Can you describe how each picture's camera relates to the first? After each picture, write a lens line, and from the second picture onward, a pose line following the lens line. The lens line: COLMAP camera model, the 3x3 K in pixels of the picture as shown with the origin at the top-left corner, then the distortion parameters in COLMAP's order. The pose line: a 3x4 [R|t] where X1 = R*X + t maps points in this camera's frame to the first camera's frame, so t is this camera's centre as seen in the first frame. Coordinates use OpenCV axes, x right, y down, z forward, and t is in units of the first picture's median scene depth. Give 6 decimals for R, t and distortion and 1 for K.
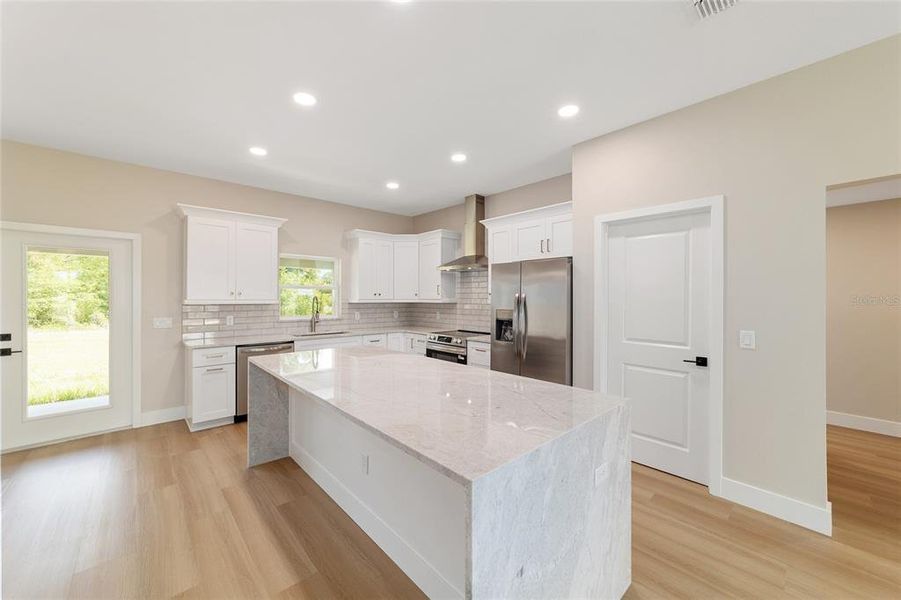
lens RADIAL K [[345.4, 0, 449.5], [0, 345.4, 297.8], [0, 0, 1]] dist [-0.012594, 0.005095]
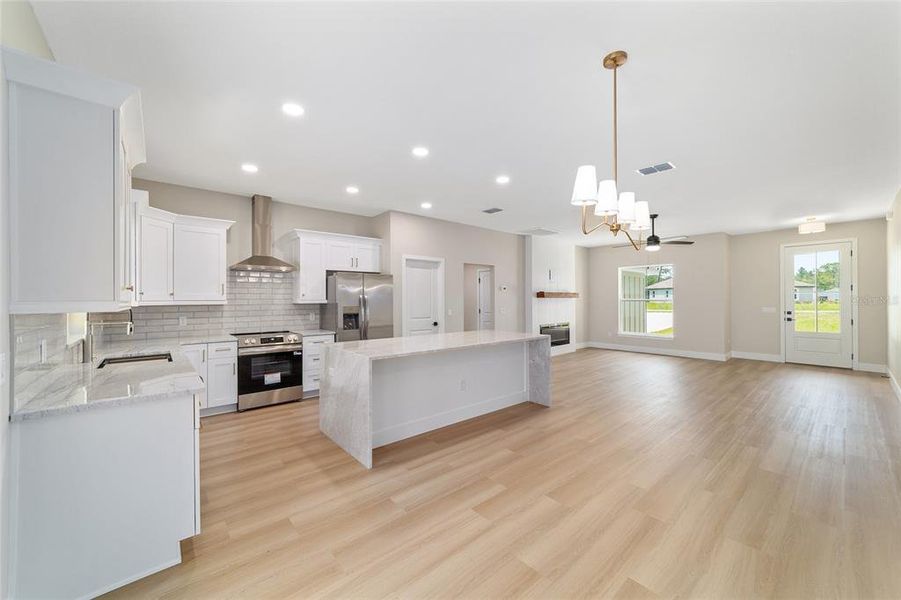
lens RADIAL K [[345.4, 0, 448.1], [0, 345.4, 298.0], [0, 0, 1]] dist [-0.012594, 0.005095]
pose [[0.042781, 0.001232, 0.999084, -1.142457], [0.005859, 0.999982, -0.001484, 0.004549], [-0.999067, 0.005918, 0.042773, 0.533409]]
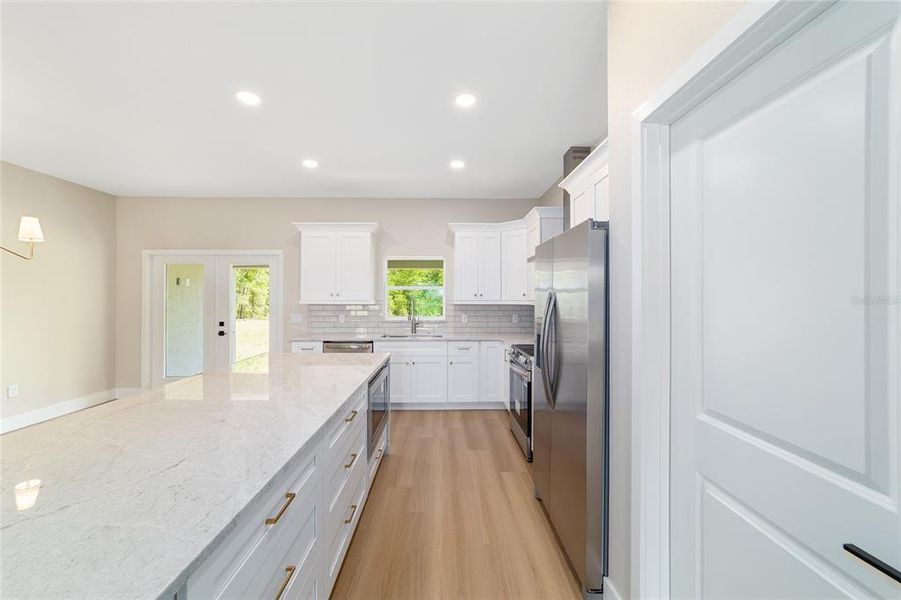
lens RADIAL K [[345.4, 0, 450.2], [0, 345.4, 295.8], [0, 0, 1]] dist [-0.012594, 0.005095]
pose [[0.751921, -0.004183, -0.659240, 0.424363], [-0.001045, 0.999971, -0.007537, -0.001506], [0.659252, 0.006356, 0.751895, 0.411132]]
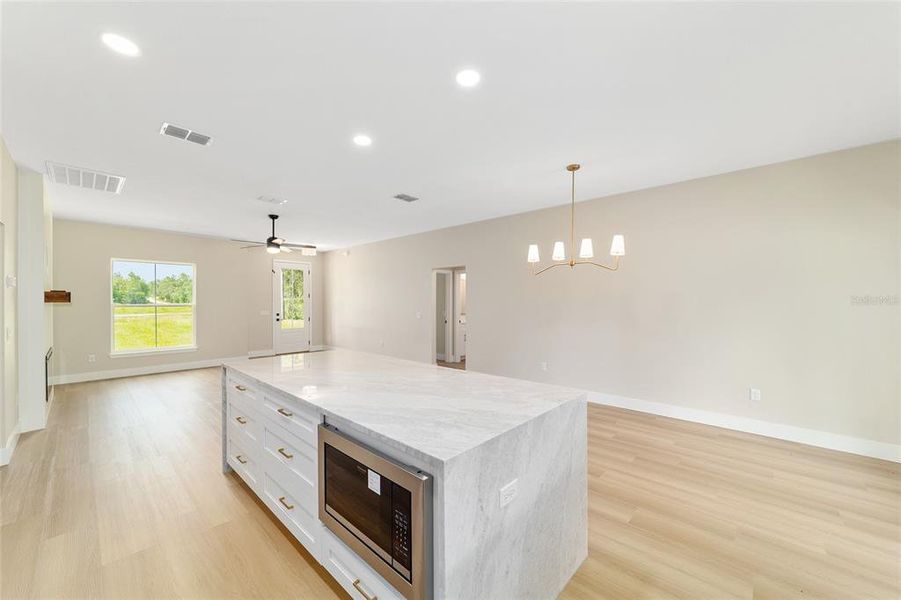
lens RADIAL K [[345.4, 0, 450.2], [0, 345.4, 302.6], [0, 0, 1]] dist [-0.012594, 0.005095]
pose [[-0.997921, -0.002653, -0.064399, -0.211214], [-0.002722, 0.999996, 0.000987, 0.005275], [0.064397, 0.001160, -0.997924, 1.200818]]
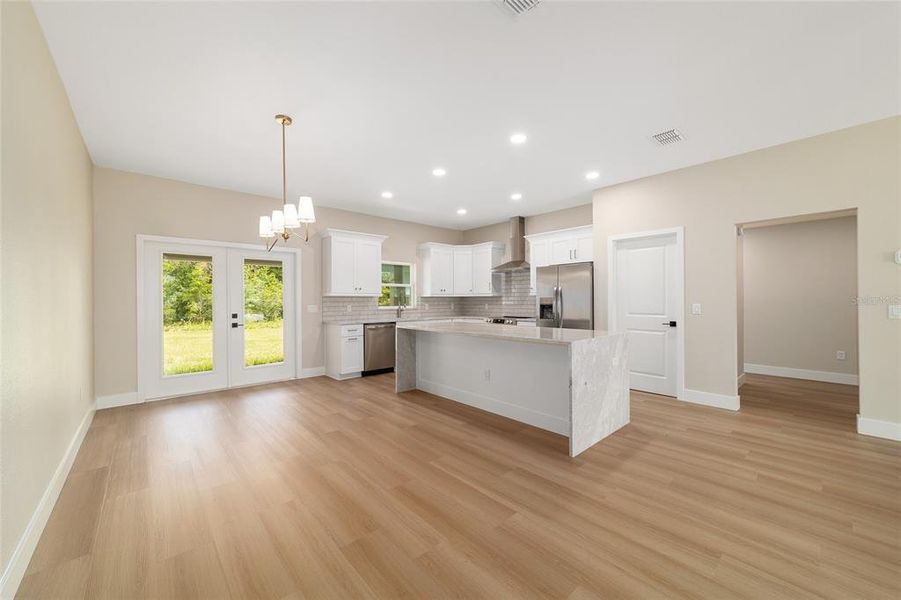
lens RADIAL K [[345.4, 0, 451.7], [0, 345.4, 302.3], [0, 0, 1]] dist [-0.012594, 0.005095]
pose [[0.999924, -0.007271, -0.009959, -0.221471], [0.007306, 0.999967, 0.003536, 0.043444], [0.009933, -0.003609, 0.999944, -0.464032]]
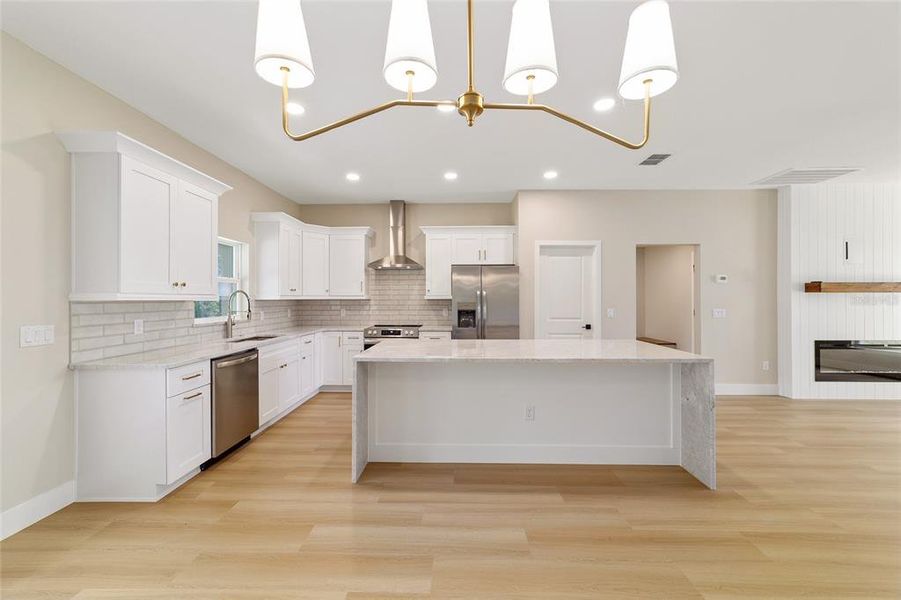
lens RADIAL K [[345.4, 0, 449.4], [0, 345.4, 297.9], [0, 0, 1]] dist [-0.012594, 0.005095]
pose [[0.695427, -0.002581, 0.718592, -0.763416], [0.004037, 0.999992, -0.000314, 0.016289], [-0.718586, 0.003119, 0.695432, 0.155079]]
